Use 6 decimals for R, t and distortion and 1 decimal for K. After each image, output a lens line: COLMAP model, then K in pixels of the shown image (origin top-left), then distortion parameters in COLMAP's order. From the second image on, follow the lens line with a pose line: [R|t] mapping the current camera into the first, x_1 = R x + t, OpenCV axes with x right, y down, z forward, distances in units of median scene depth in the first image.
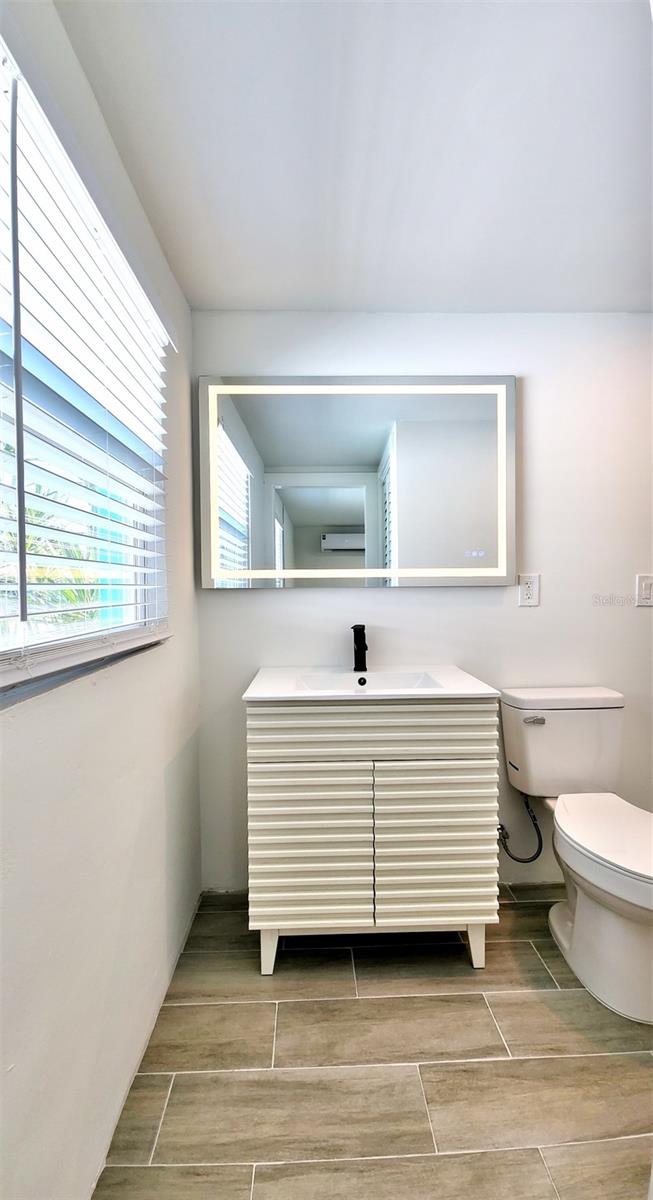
lens RADIAL K [[478.9, 0, 331.1], [0, 478.9, 593.2], [0, 0, 1]] dist [-0.004495, -0.002355]
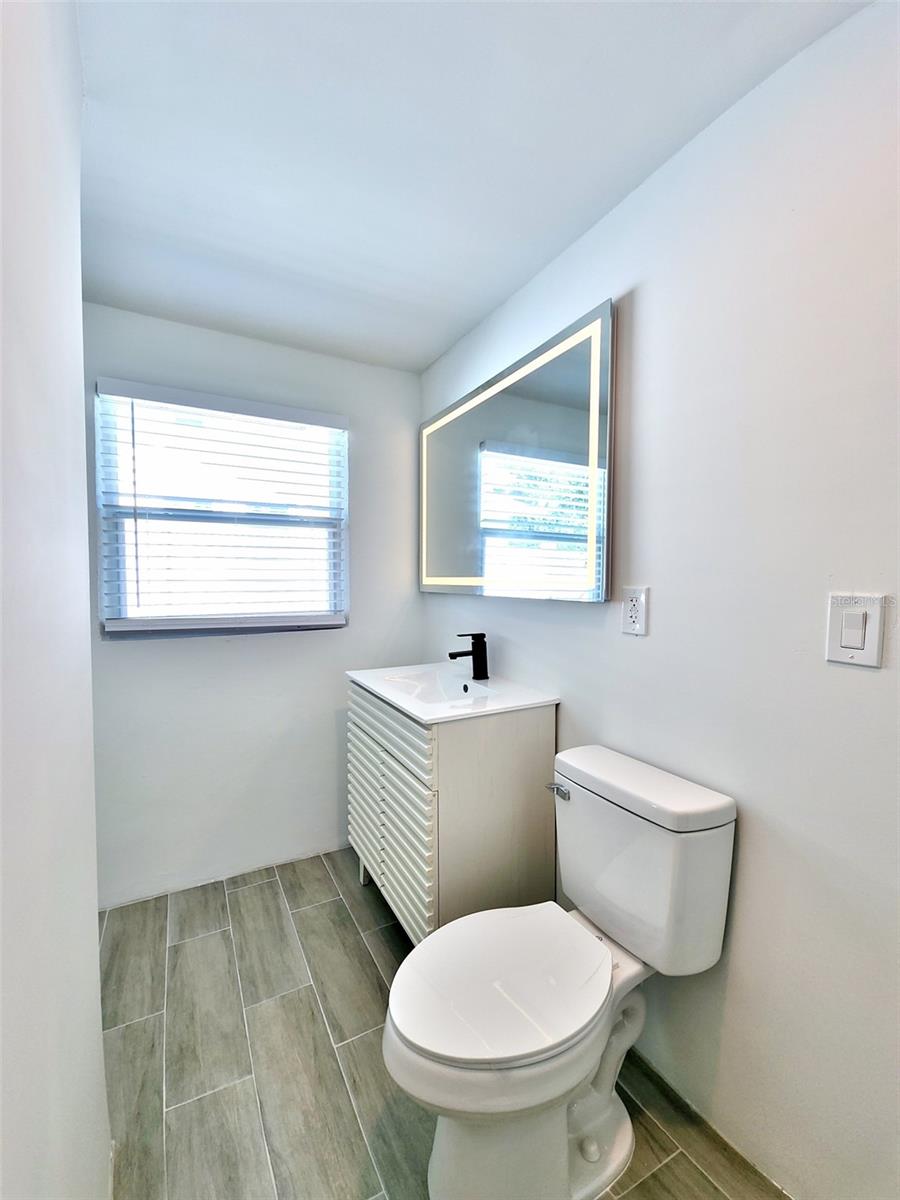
lens RADIAL K [[489.7, 0, 456.2], [0, 489.7, 605.6], [0, 0, 1]] dist [0.006284, -0.003105]
pose [[0.464348, 0.058854, -0.883695, 0.941260], [-0.040061, 0.998164, 0.045428, -0.035478], [0.884746, 0.014307, 0.465853, 0.481753]]
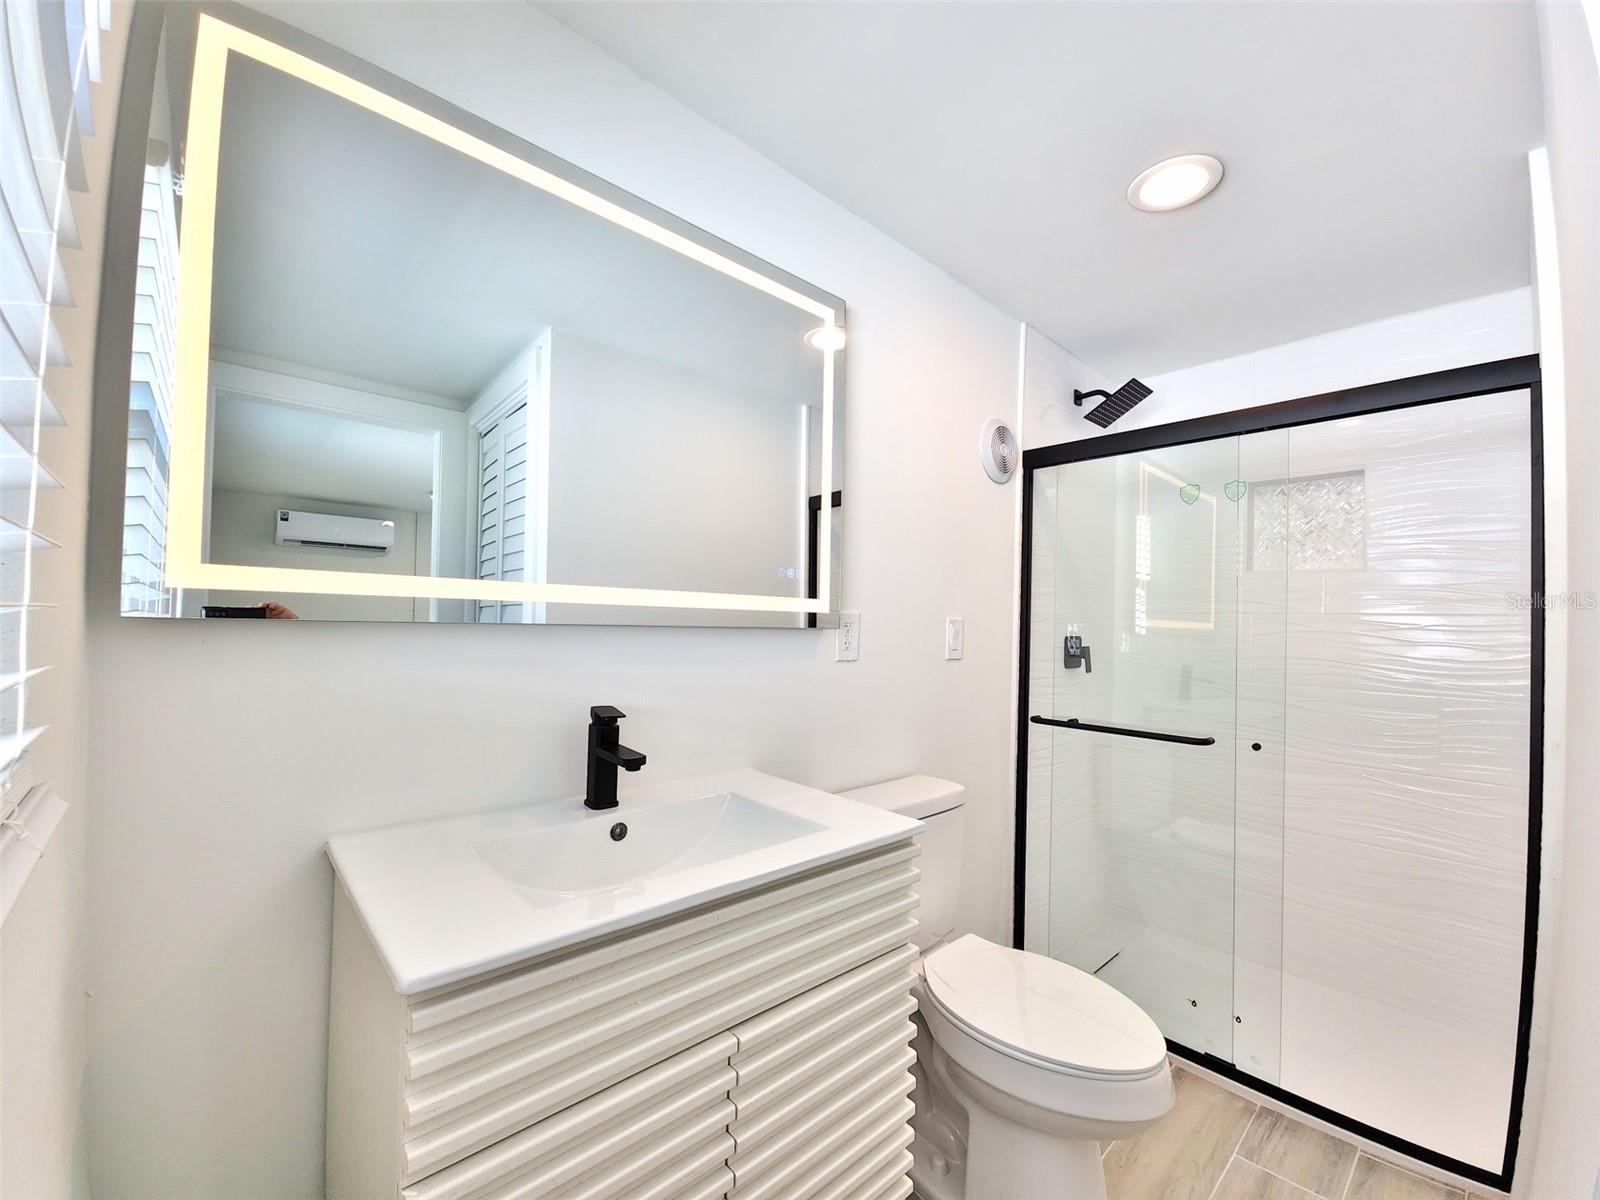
lens RADIAL K [[652.9, 0, 810.6], [0, 652.9, 597.5], [0, 0, 1]] dist [0.006284, -0.003105]
pose [[0.752596, 0.052502, 0.656387, -0.211916], [-0.021889, 0.998260, -0.054750, -0.009678], [-0.658119, 0.026837, 0.752435, 0.386593]]
